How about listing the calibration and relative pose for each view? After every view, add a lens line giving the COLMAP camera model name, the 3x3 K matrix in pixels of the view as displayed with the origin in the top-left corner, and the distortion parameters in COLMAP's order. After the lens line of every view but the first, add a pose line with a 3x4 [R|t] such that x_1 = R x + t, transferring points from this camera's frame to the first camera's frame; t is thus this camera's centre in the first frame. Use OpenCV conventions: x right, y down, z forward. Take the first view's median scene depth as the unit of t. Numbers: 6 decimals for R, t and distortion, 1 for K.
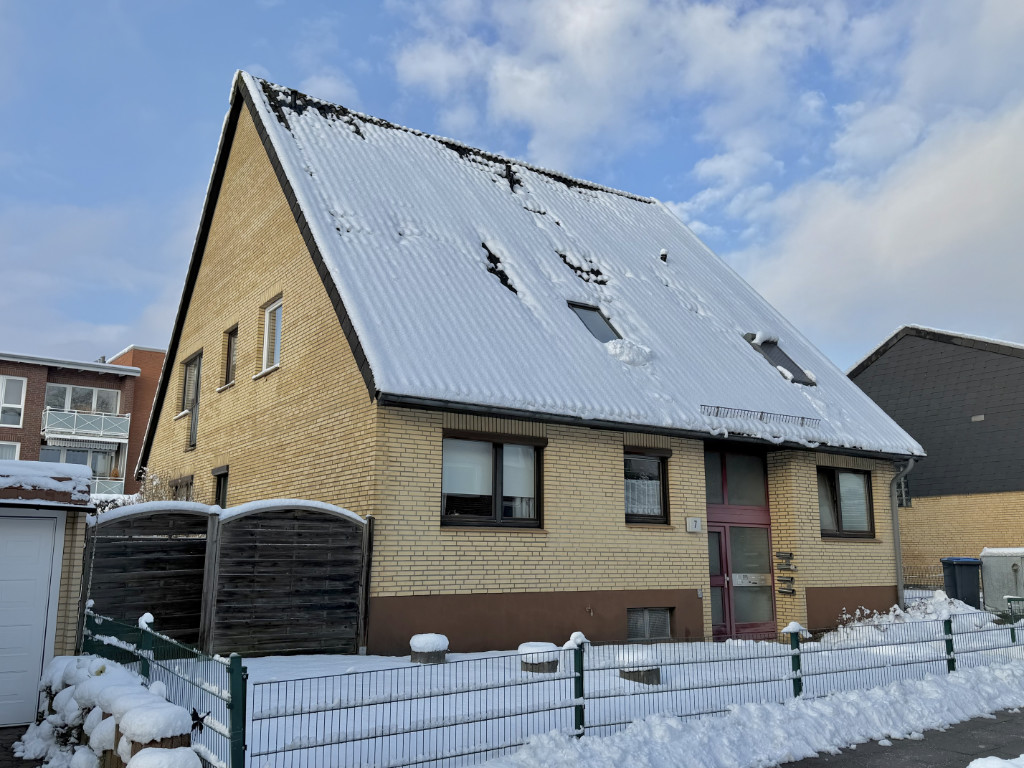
lens RADIAL K [[905.5, 0, 512.0], [0, 905.5, 384.0], [0, 0, 1]] dist [0.103588, -0.003180]
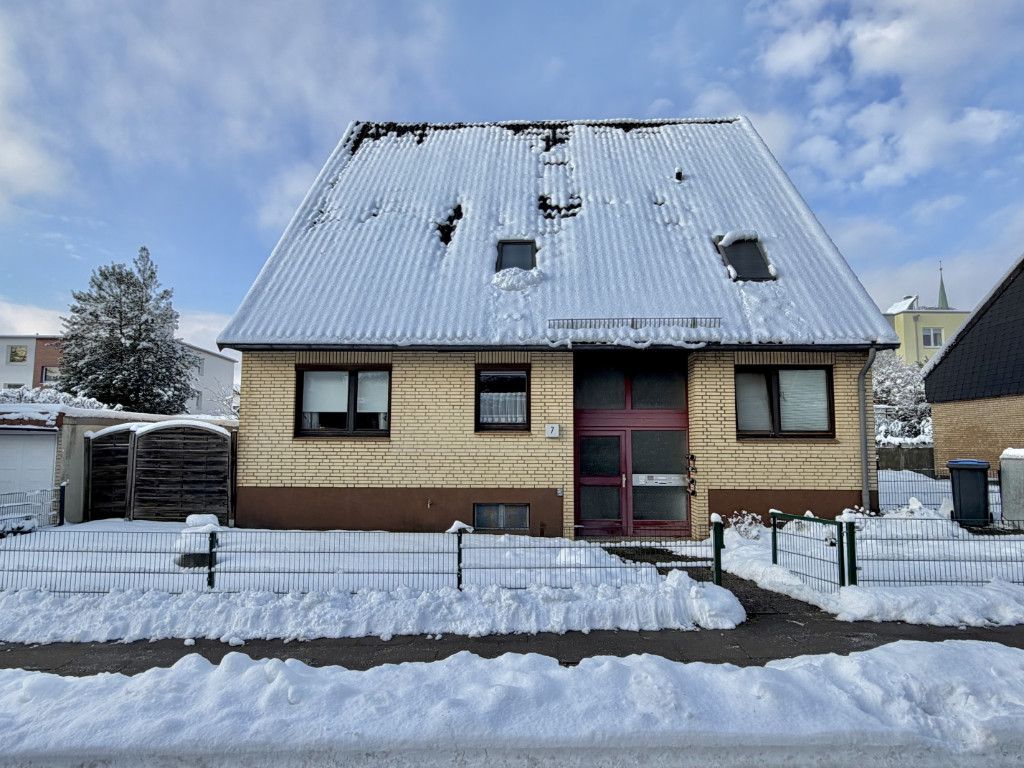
lens RADIAL K [[631.7, 0, 512.0], [0, 631.7, 384.0], [0, 0, 1]] dist [-0.020034, 0.001667]
pose [[0.802126, -0.056477, -0.594479, 0.636928], [0.110513, 0.992361, 0.054838, 0.054967], [0.586840, -0.109685, 0.802239, 0.390687]]
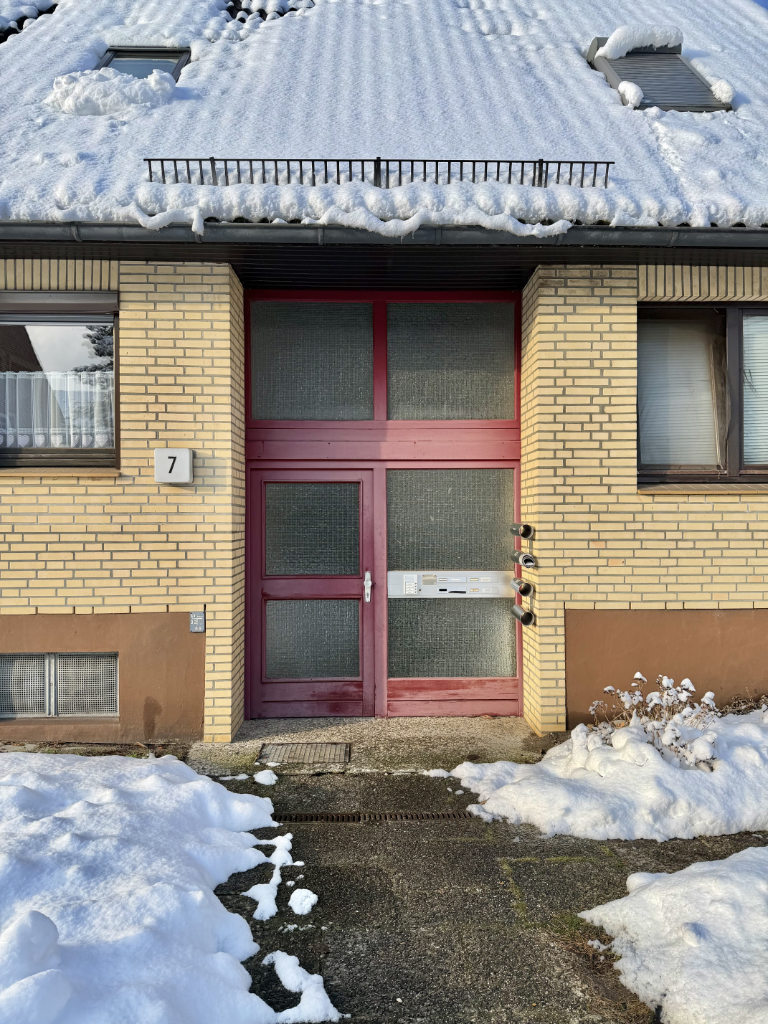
lens RADIAL K [[710.9, 0, 384.0], [0, 710.9, 512.0], [0, 0, 1]] dist [0.009083, 0.001378]
pose [[0.846503, -0.001879, -0.532381, 0.475418], [0.106270, 0.980465, 0.165512, 0.136476], [0.521670, -0.196682, 0.830166, 0.806851]]
